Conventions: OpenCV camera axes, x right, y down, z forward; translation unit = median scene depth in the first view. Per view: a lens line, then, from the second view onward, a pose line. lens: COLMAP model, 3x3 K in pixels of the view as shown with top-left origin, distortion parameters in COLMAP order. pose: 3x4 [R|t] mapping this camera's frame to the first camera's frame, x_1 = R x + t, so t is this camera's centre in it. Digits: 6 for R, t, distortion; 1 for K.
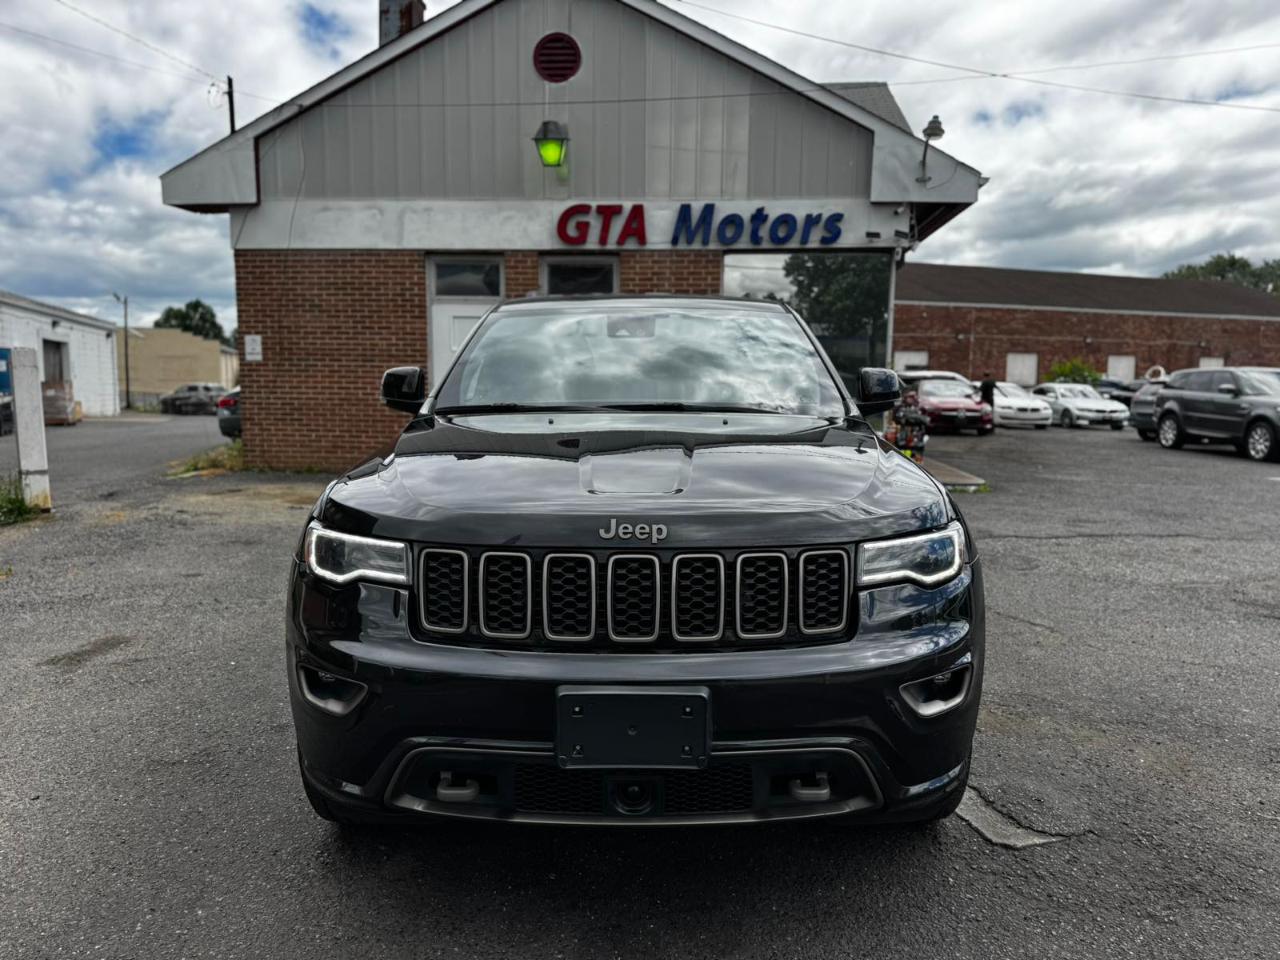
lens RADIAL K [[889.1, 0, 645.4], [0, 889.1, 480.0], [0, 0, 1]] dist [0.124587, -0.206287]
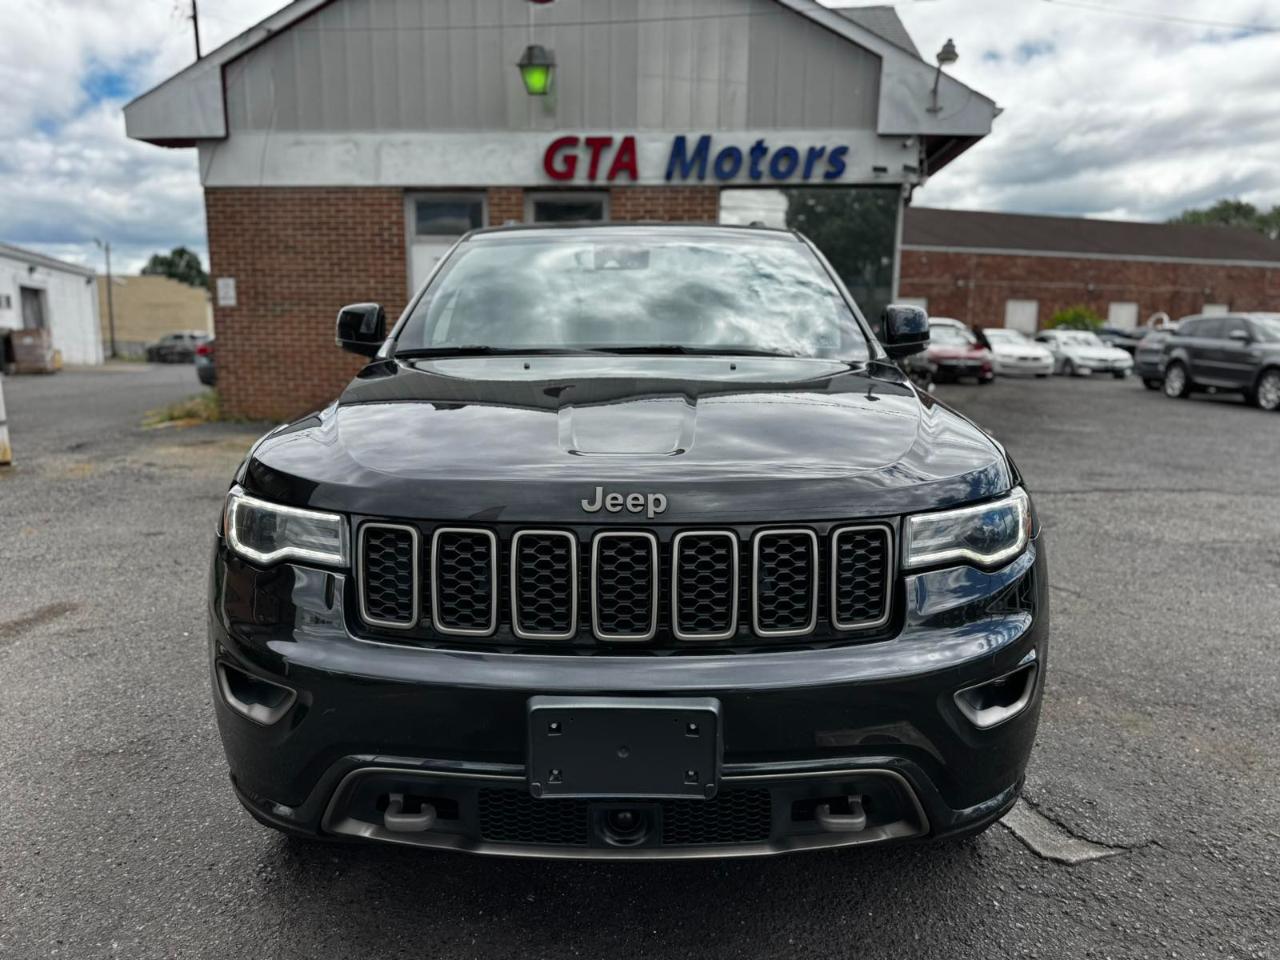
lens RADIAL K [[897.4, 0, 633.4], [0, 897.4, 479.1], [0, 0, 1]] dist [0.071899, -0.101107]
pose [[0.999993, 0.000230, -0.003800, -0.000475], [-0.000023, 0.998524, 0.054315, -0.001298], [0.003806, -0.054315, 0.998517, 0.039172]]
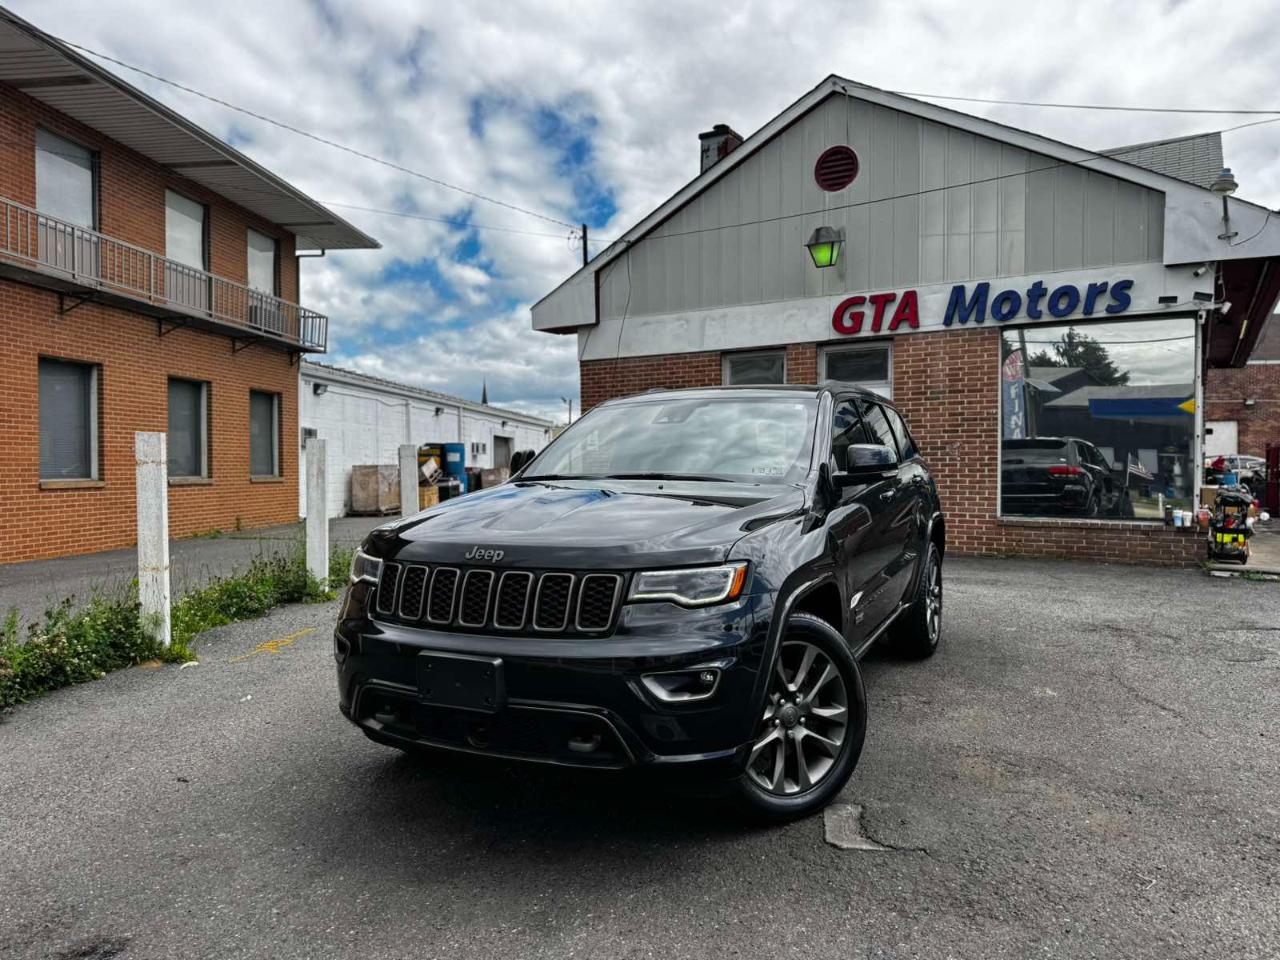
lens RADIAL K [[893.8, 0, 647.0], [0, 893.8, 481.8], [0, 0, 1]] dist [0.064353, -0.091483]
pose [[0.899074, -0.006343, -0.437751, 0.175253], [-0.033238, 0.996020, -0.082700, 0.009953], [0.436533, 0.088903, 0.895285, -0.048839]]
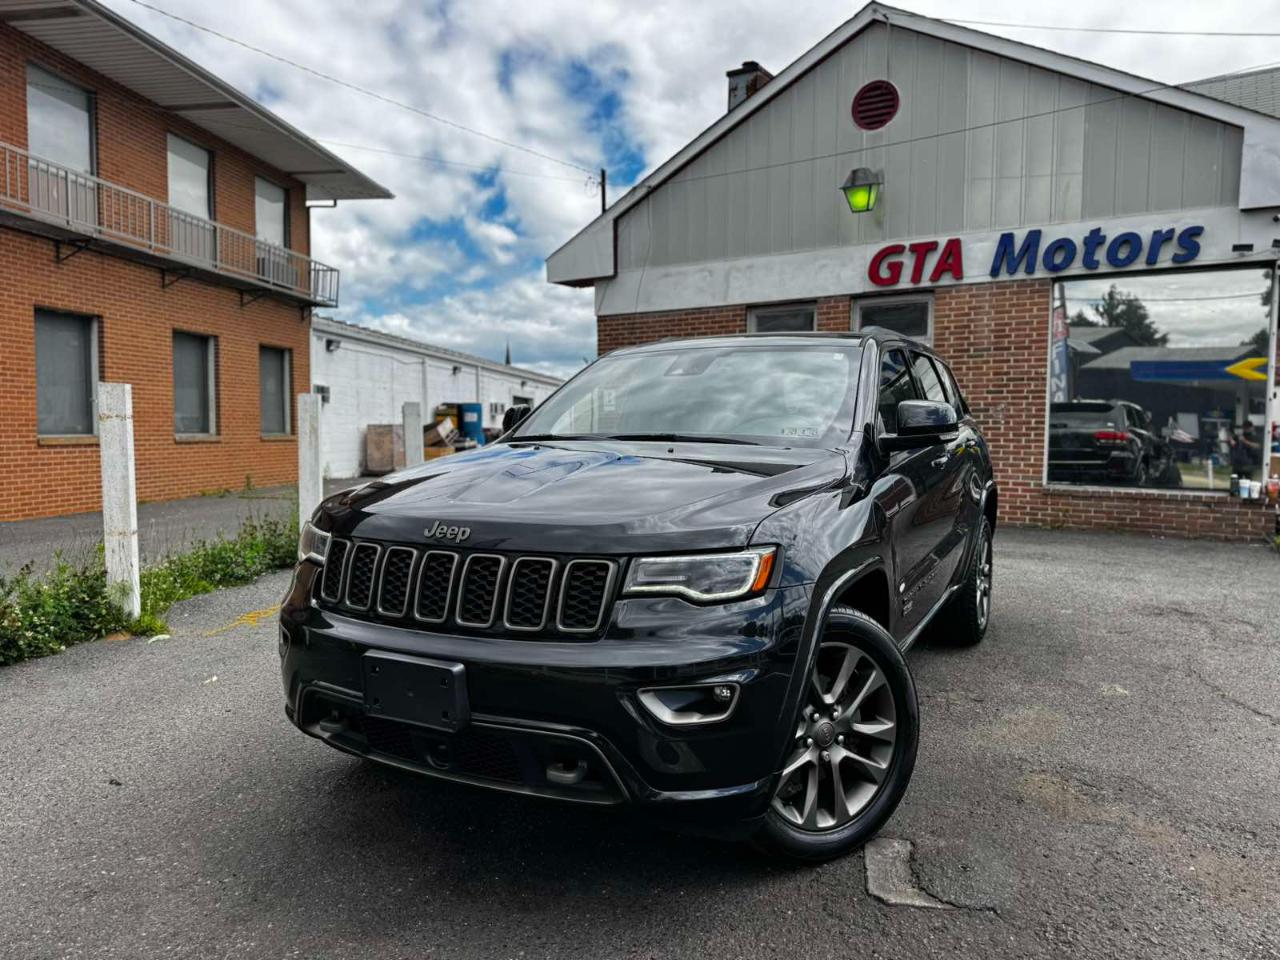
lens RADIAL K [[897.1, 0, 637.8], [0, 897.1, 483.1], [0, 0, 1]] dist [0.029782, -0.042569]
pose [[0.882734, 0.022654, -0.469327, 0.153070], [-0.045668, 0.998245, -0.037708, 0.004934], [0.467649, 0.054719, 0.882219, 0.008357]]
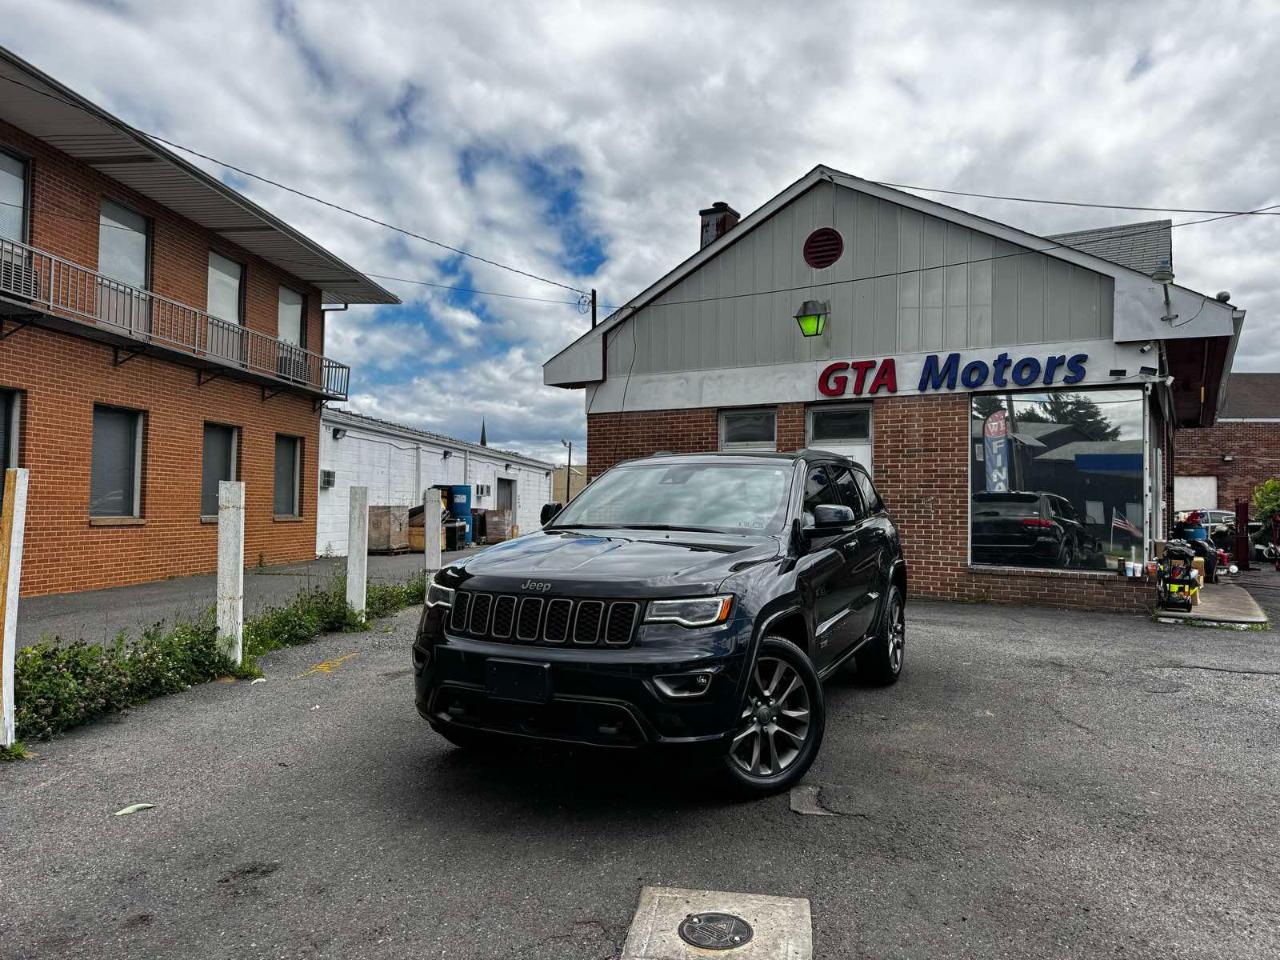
lens RADIAL K [[889.1, 0, 645.4], [0, 889.1, 480.0], [0, 0, 1]] dist [0.124587, -0.206287]
pose [[0.900285, -0.013225, -0.435099, 0.213024], [-0.049181, 0.990048, -0.131855, 0.014423], [0.432513, 0.140106, 0.890675, -0.142617]]
